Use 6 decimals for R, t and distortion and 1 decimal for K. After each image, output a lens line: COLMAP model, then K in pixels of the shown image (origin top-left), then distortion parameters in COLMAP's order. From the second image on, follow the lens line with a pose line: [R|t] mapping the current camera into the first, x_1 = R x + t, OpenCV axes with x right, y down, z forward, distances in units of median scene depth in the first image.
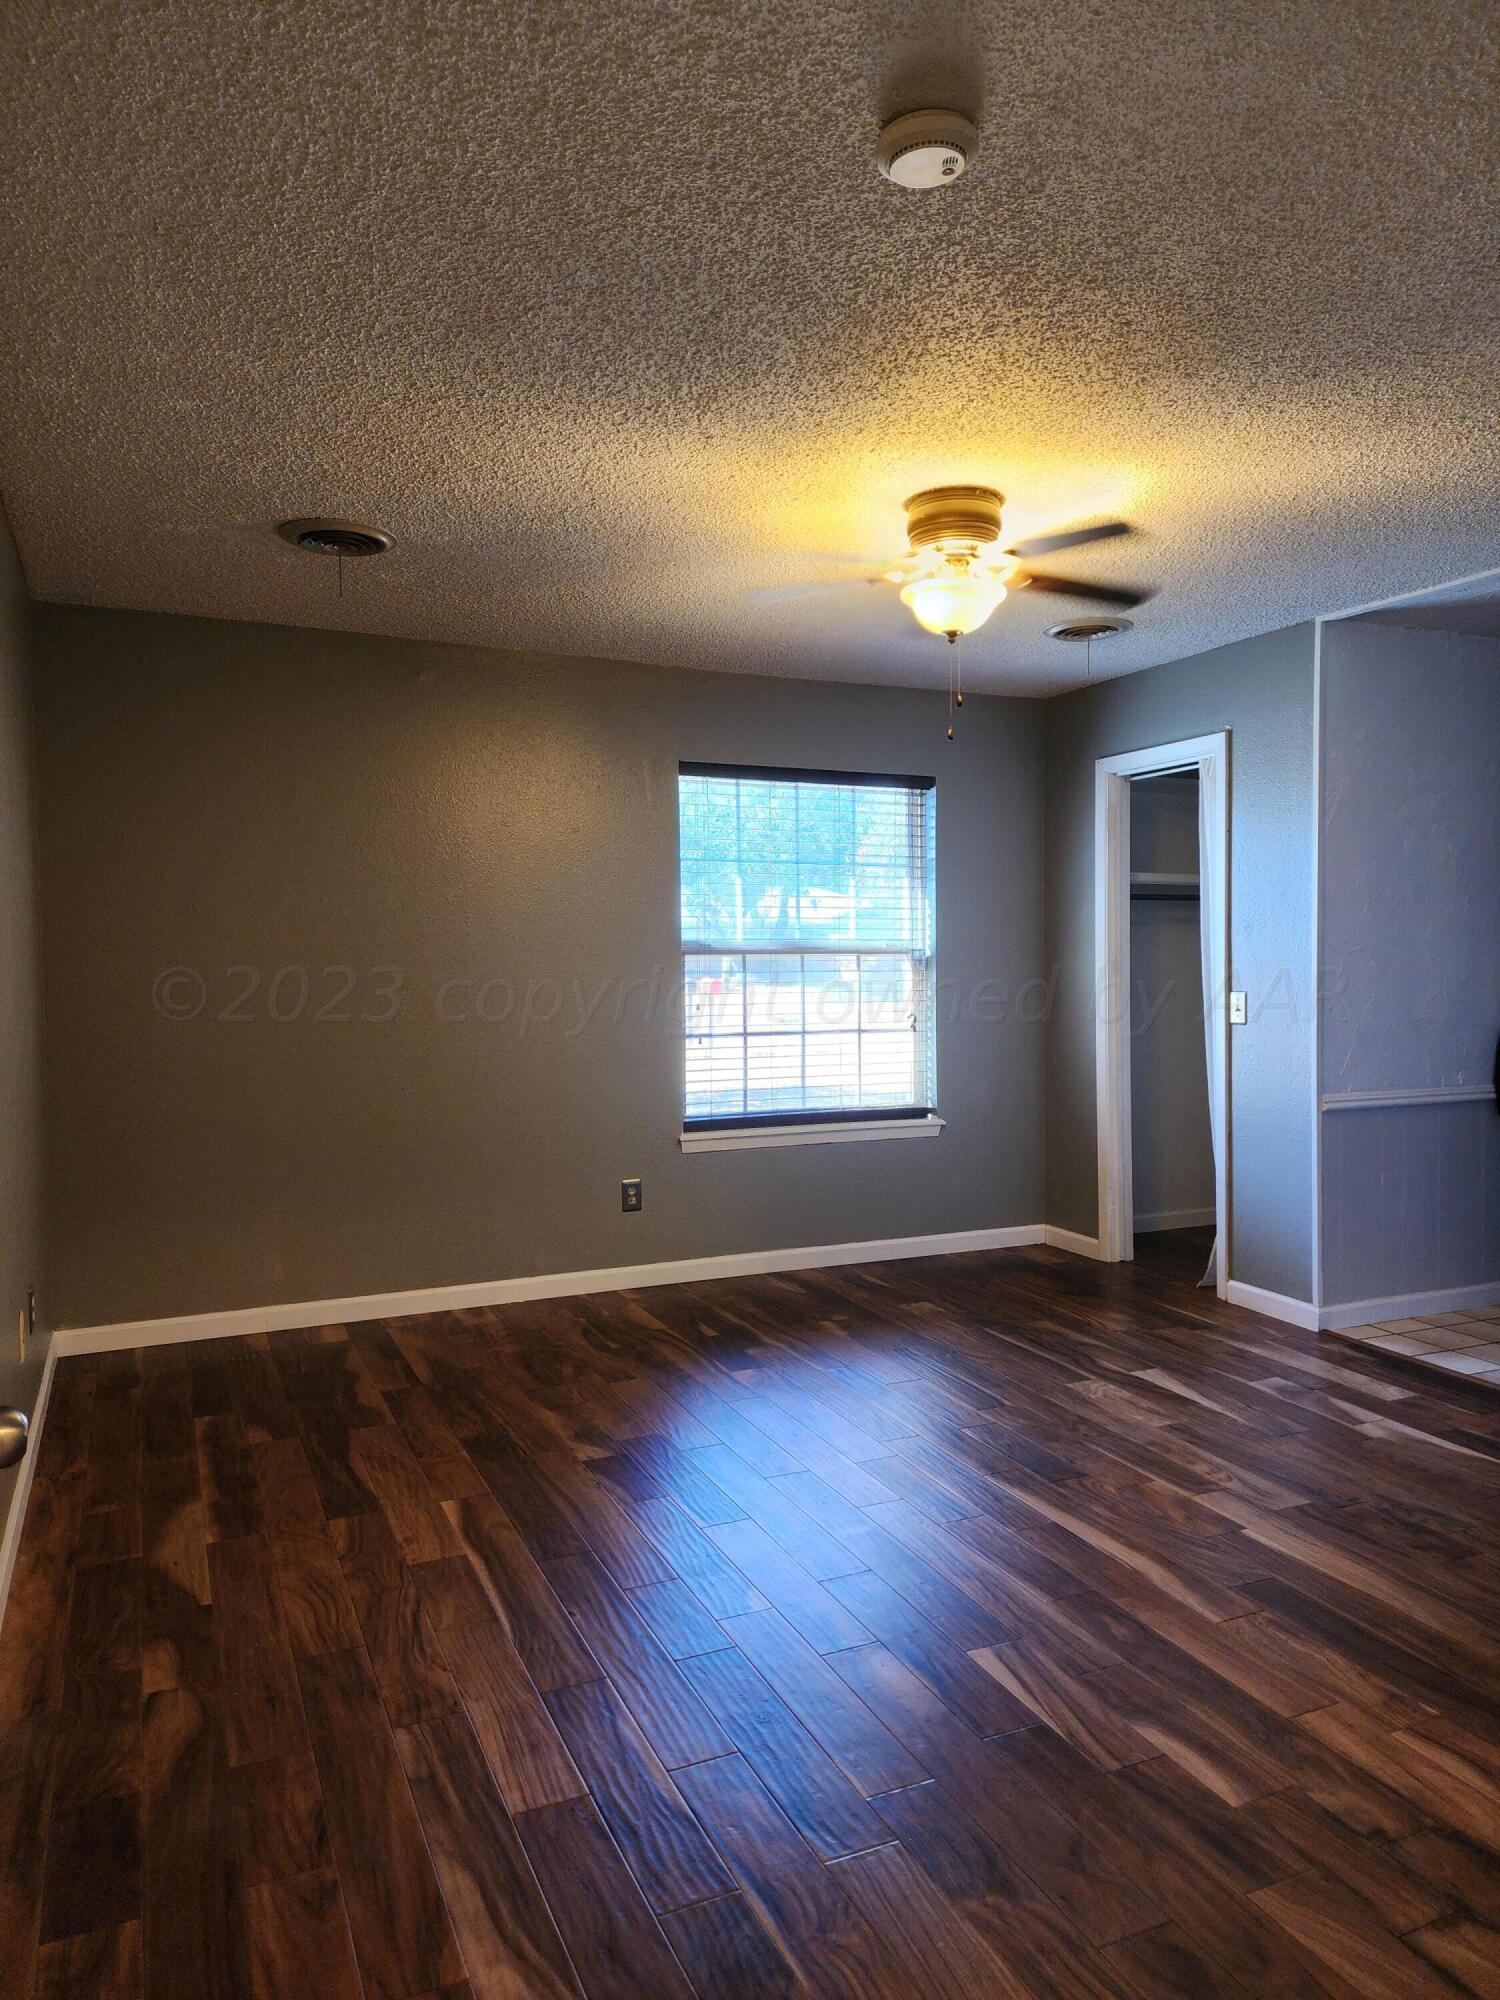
lens RADIAL K [[1344.2, 0, 750.0], [0, 1344.2, 1000.0], [0, 0, 1]] dist [0.078272, -0.076823]
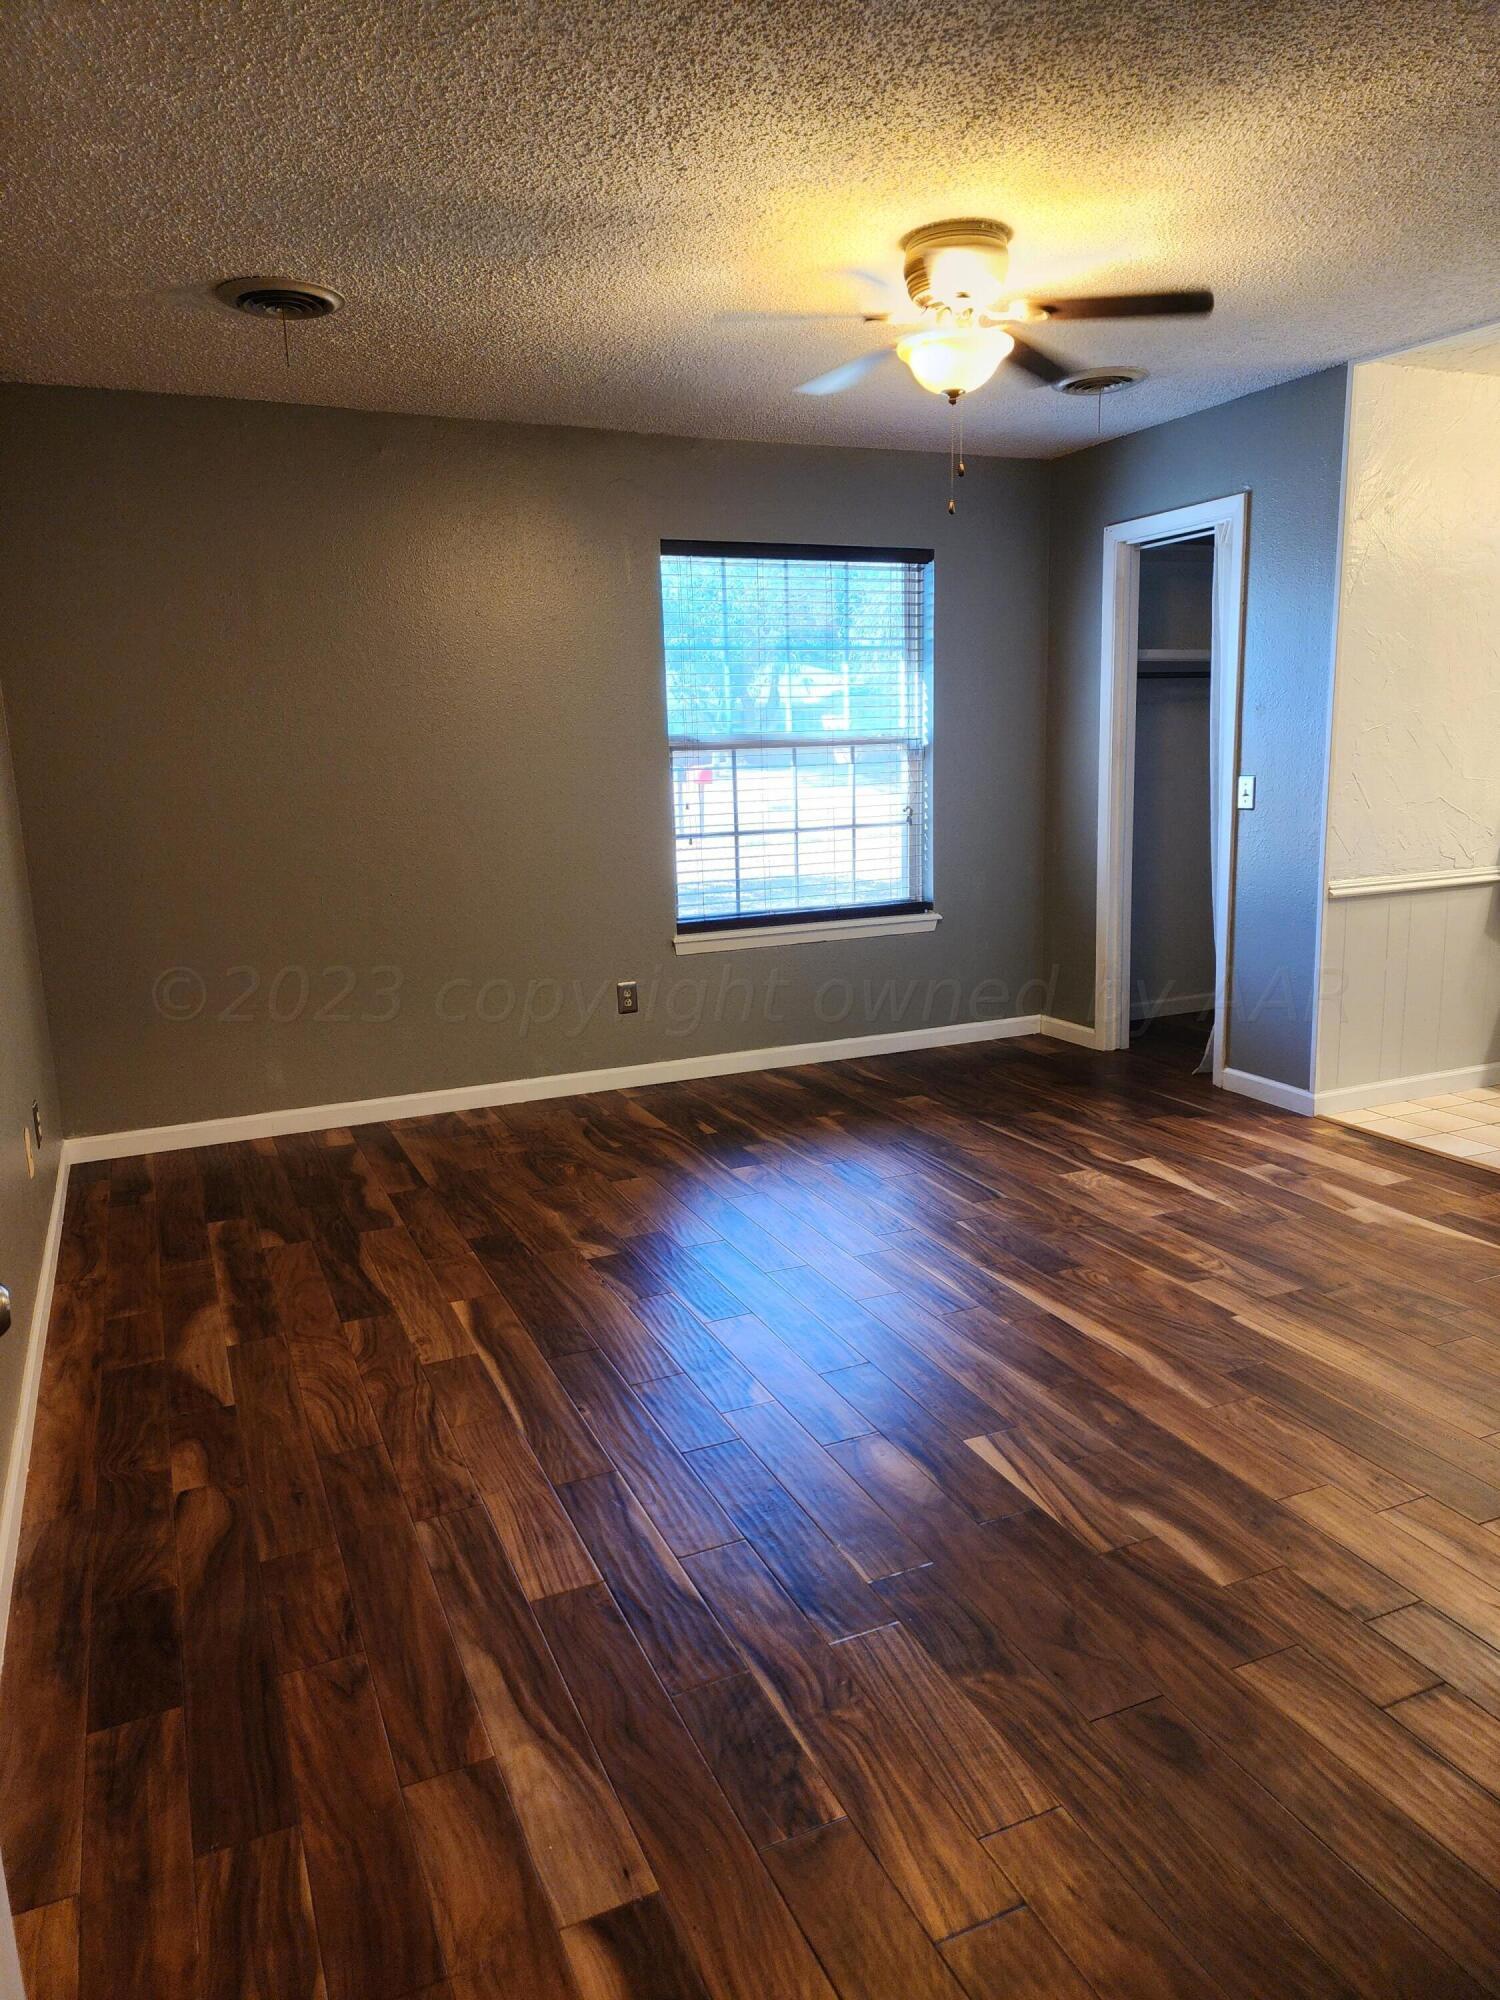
lens RADIAL K [[1347.2, 0, 729.5], [0, 1347.2, 993.9], [0, 0, 1]] dist [0.072311, -0.064394]
pose [[0.999717, -0.020396, -0.012270, 0.000973], [0.022034, 0.987996, 0.152900, -0.016233], [0.009004, -0.153127, 0.988165, 0.027717]]
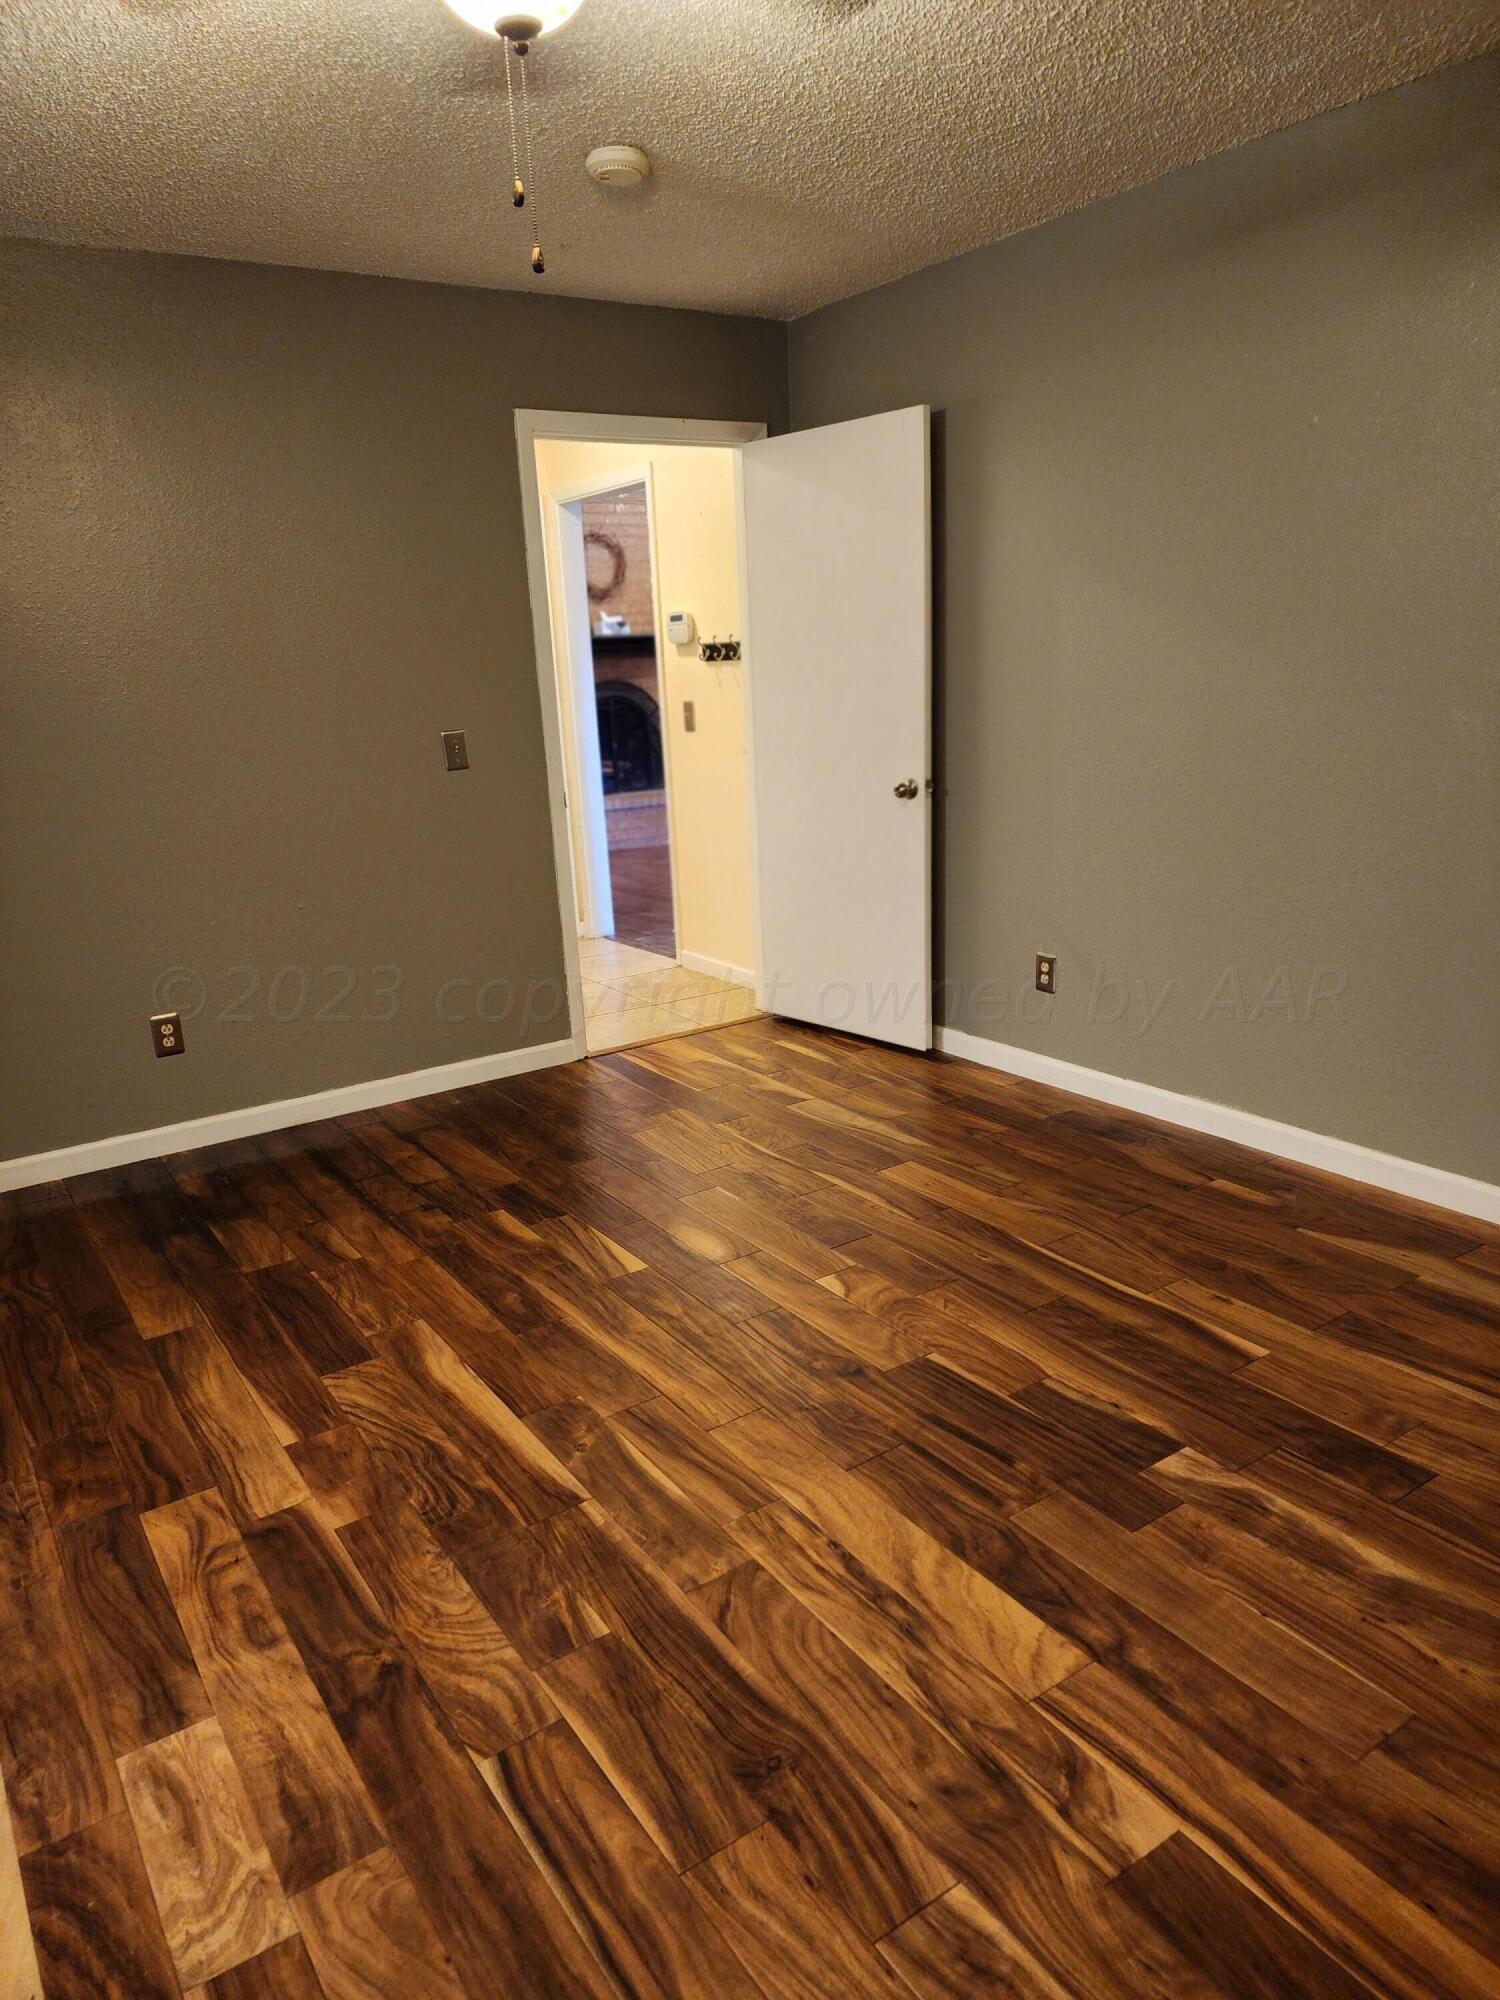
lens RADIAL K [[1344.2, 0, 750.0], [0, 1344.2, 1000.0], [0, 0, 1]] dist [0.078272, -0.076823]
pose [[-0.983826, 0.091624, -0.153921, 0.212001], [0.044929, 0.958035, 0.283109, -0.088911], [0.173401, 0.271614, -0.946656, 1.910386]]
